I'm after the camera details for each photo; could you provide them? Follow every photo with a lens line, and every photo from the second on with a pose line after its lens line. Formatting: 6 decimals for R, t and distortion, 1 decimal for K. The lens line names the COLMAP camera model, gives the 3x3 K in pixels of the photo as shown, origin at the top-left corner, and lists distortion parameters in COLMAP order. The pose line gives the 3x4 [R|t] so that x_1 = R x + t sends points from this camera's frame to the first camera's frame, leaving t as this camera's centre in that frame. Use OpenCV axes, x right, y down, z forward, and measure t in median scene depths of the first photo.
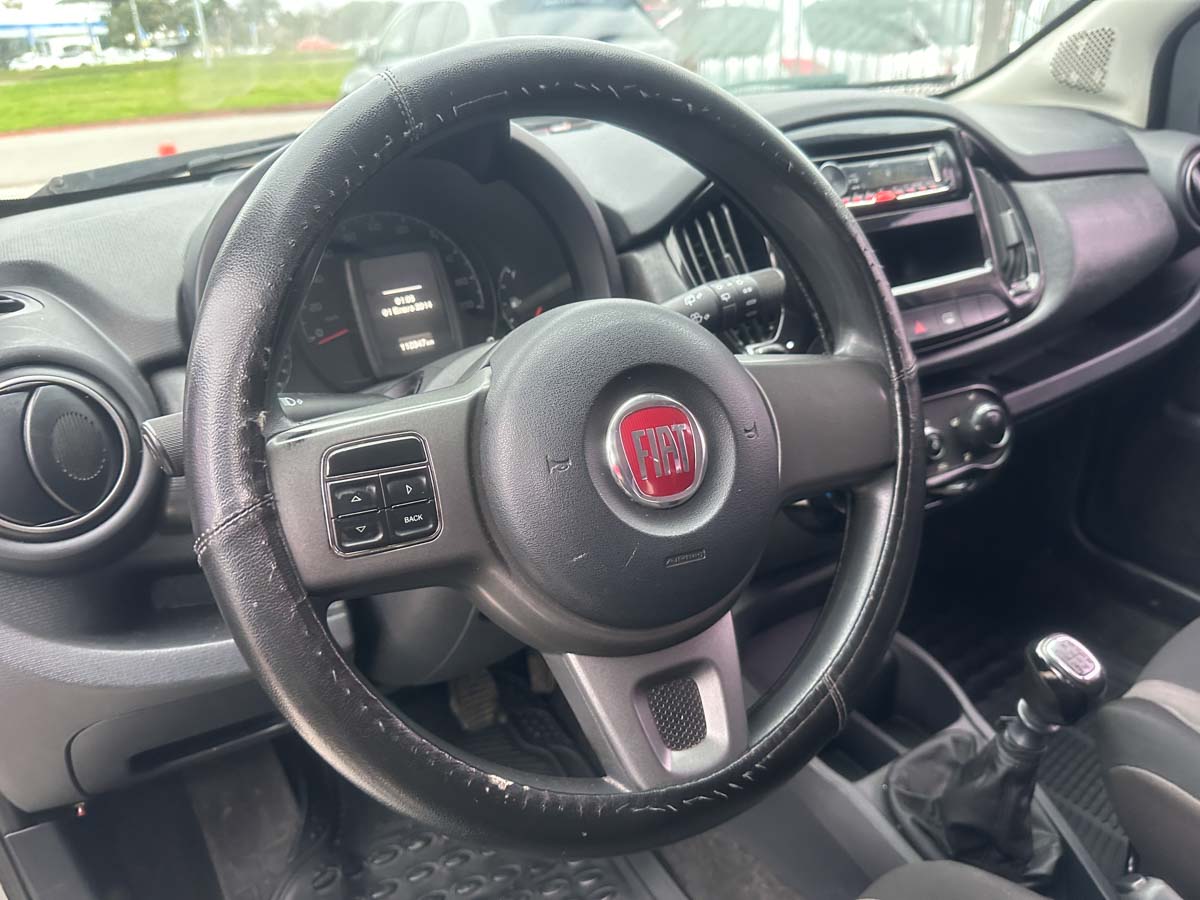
lens RADIAL K [[880.4, 0, 600.0], [0, 880.4, 450.0], [0, 0, 1]] dist [0.021004, -0.041102]
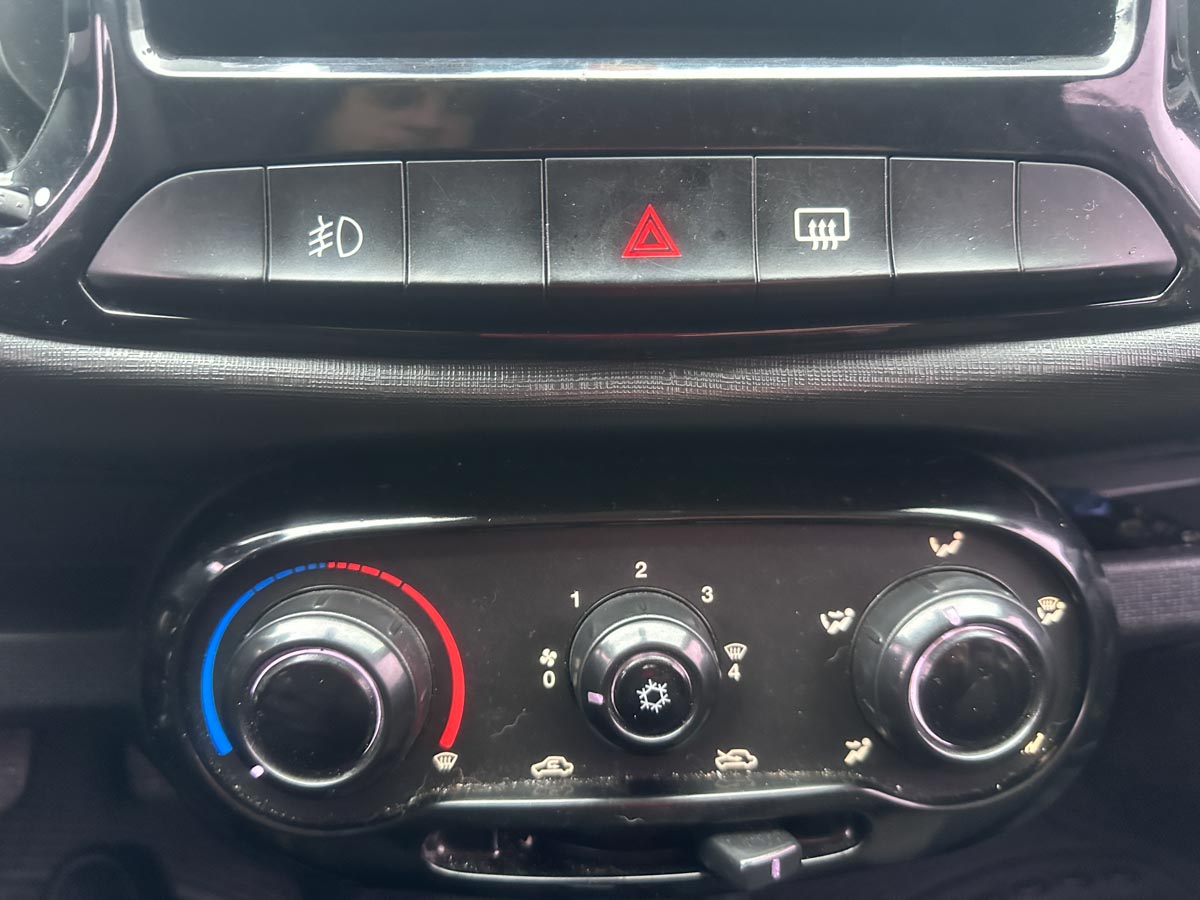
lens RADIAL K [[880.4, 0, 600.0], [0, 880.4, 450.0], [0, 0, 1]] dist [0.021004, -0.041102]
pose [[0.895765, 0.248424, -0.368633, 0.469554], [-0.218156, 0.968211, 0.122372, -0.111516], [0.387314, -0.029197, 0.921485, 0.797913]]
